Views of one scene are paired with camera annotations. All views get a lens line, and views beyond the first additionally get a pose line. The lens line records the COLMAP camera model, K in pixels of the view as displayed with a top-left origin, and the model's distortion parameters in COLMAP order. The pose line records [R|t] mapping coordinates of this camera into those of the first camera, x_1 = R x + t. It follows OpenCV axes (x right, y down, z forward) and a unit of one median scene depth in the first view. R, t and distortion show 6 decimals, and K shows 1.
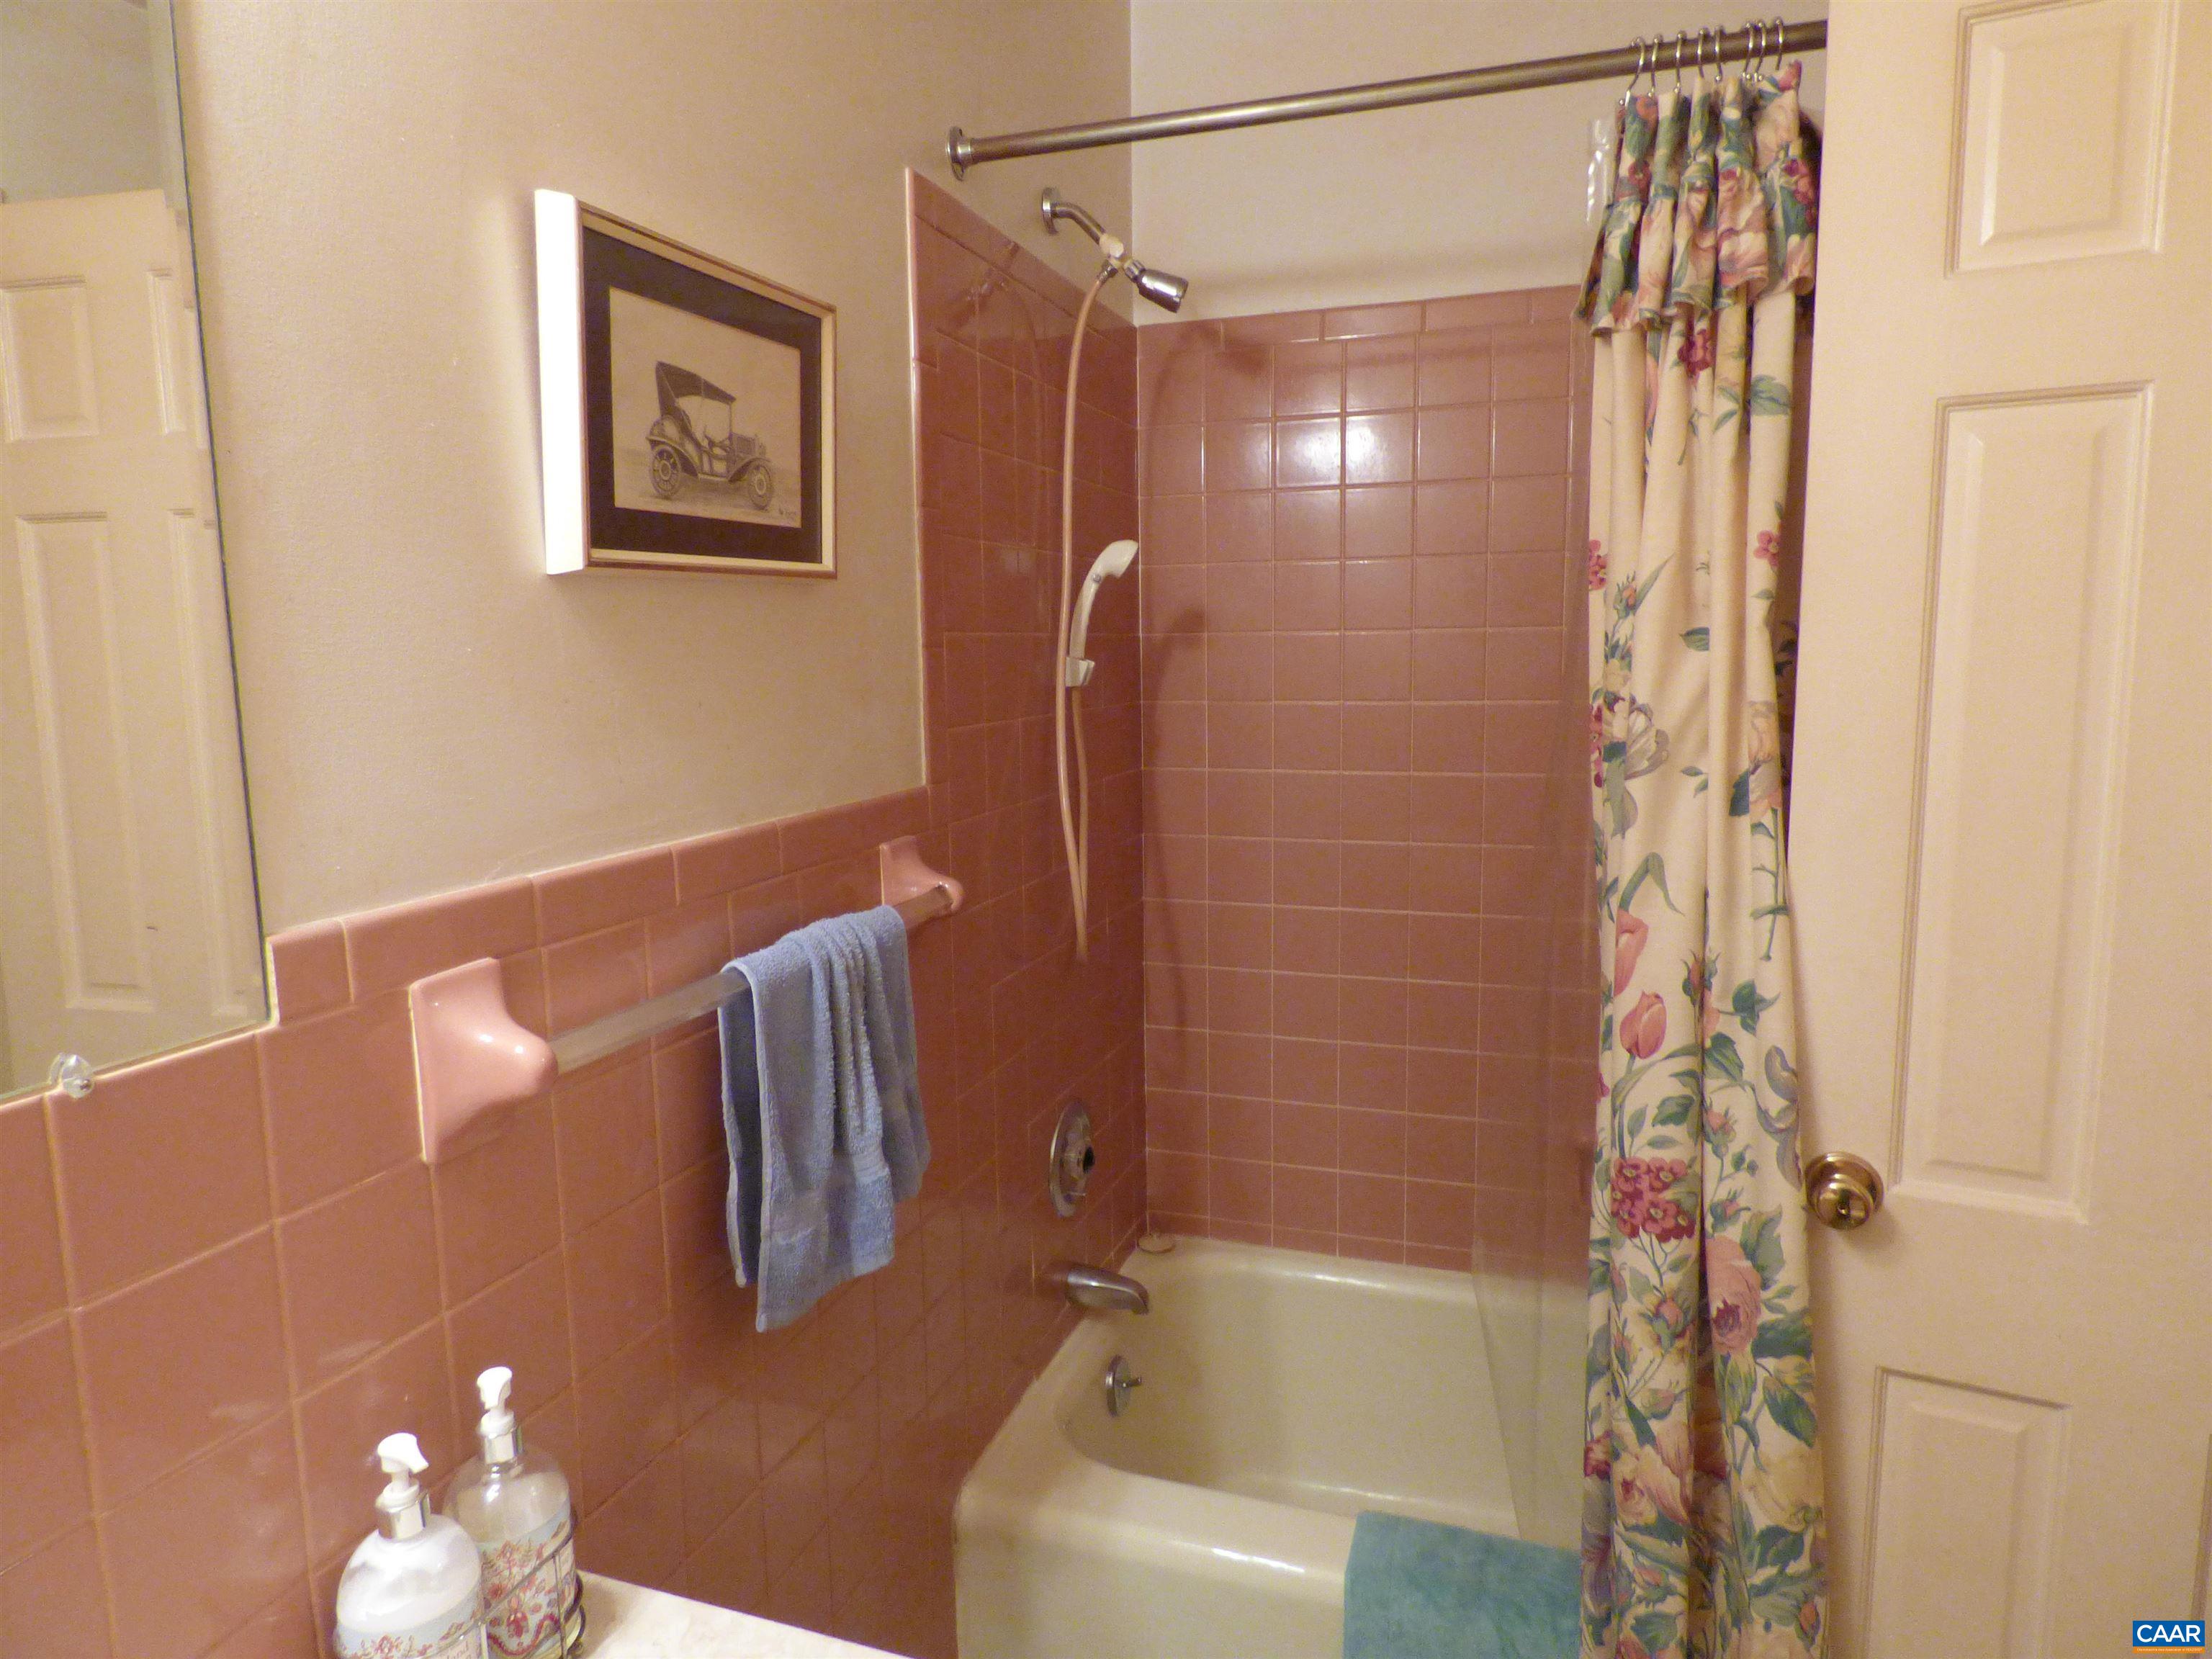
lens RADIAL K [[1349.5, 0, 1108.0], [0, 1349.5, 812.5], [0, 0, 1]] dist [-0.011357, -0.003665]
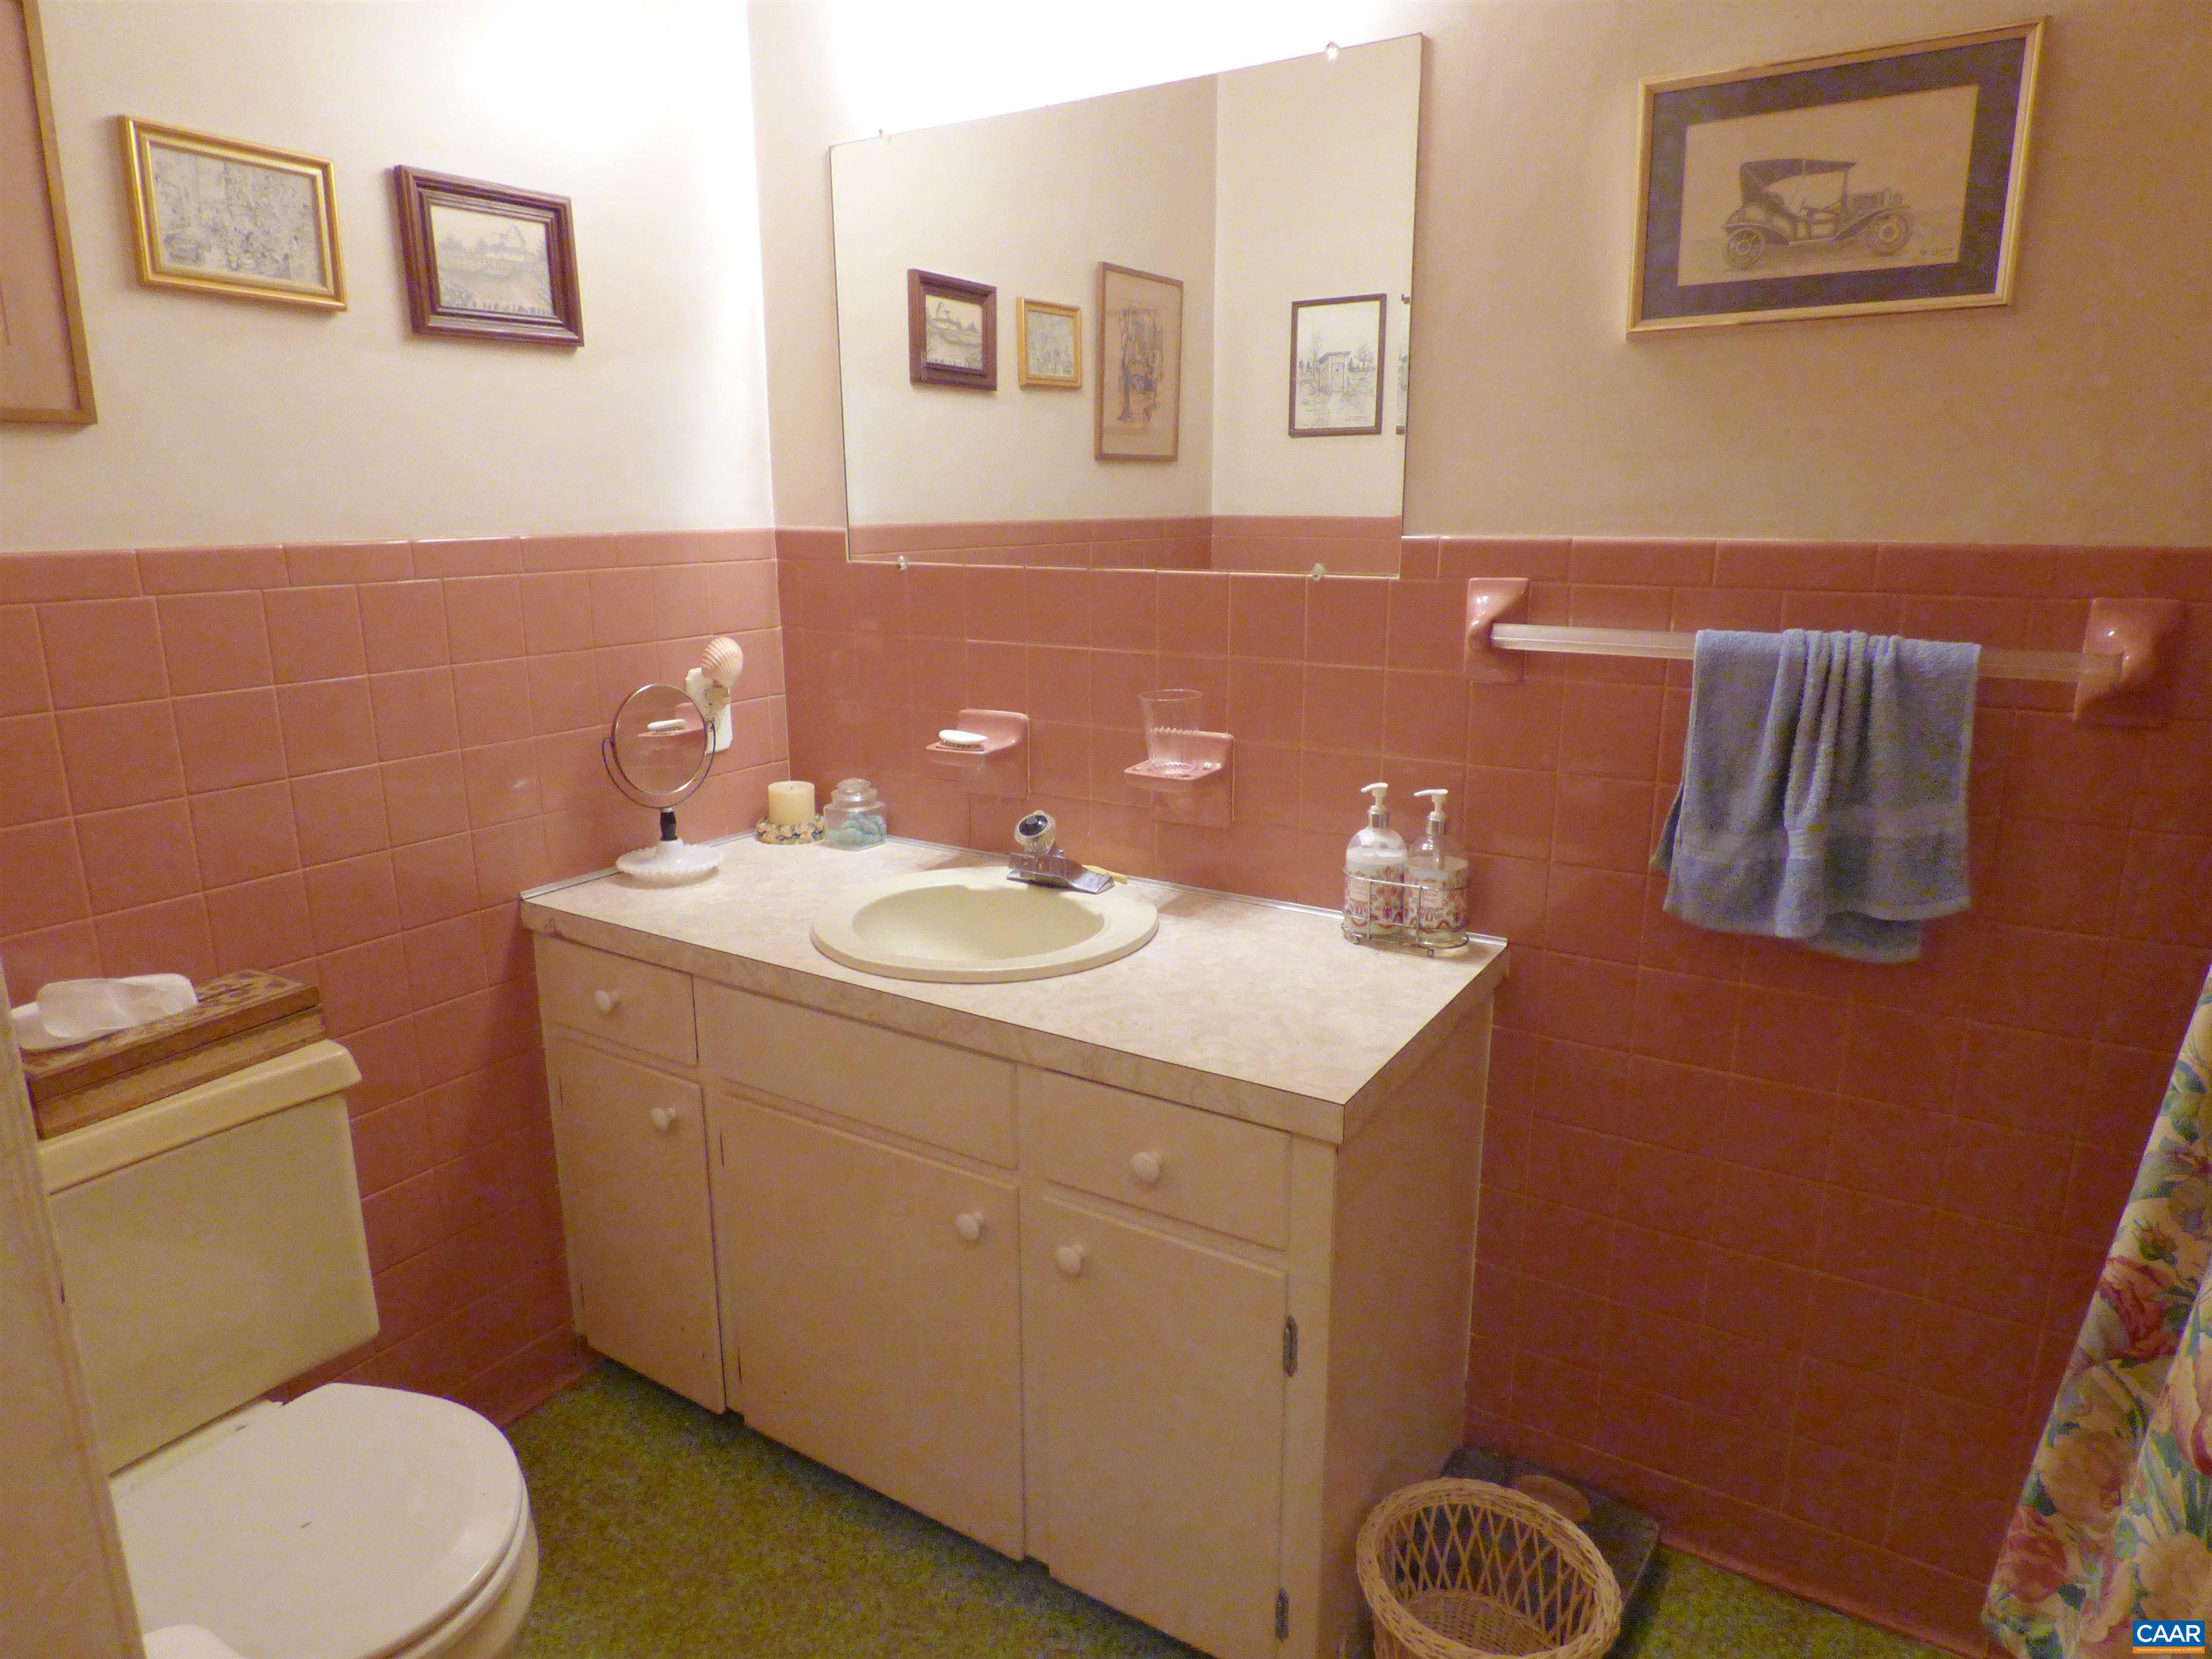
lens RADIAL K [[1349.5, 0, 1107.4], [0, 1349.5, 829.4], [0, 0, 1]] dist [-0.011357, -0.003665]
pose [[-0.210515, 0.234744, -0.948988, 1.141968], [-0.122428, 0.956769, 0.263827, 0.021246], [0.969894, 0.171722, -0.172675, 0.689316]]
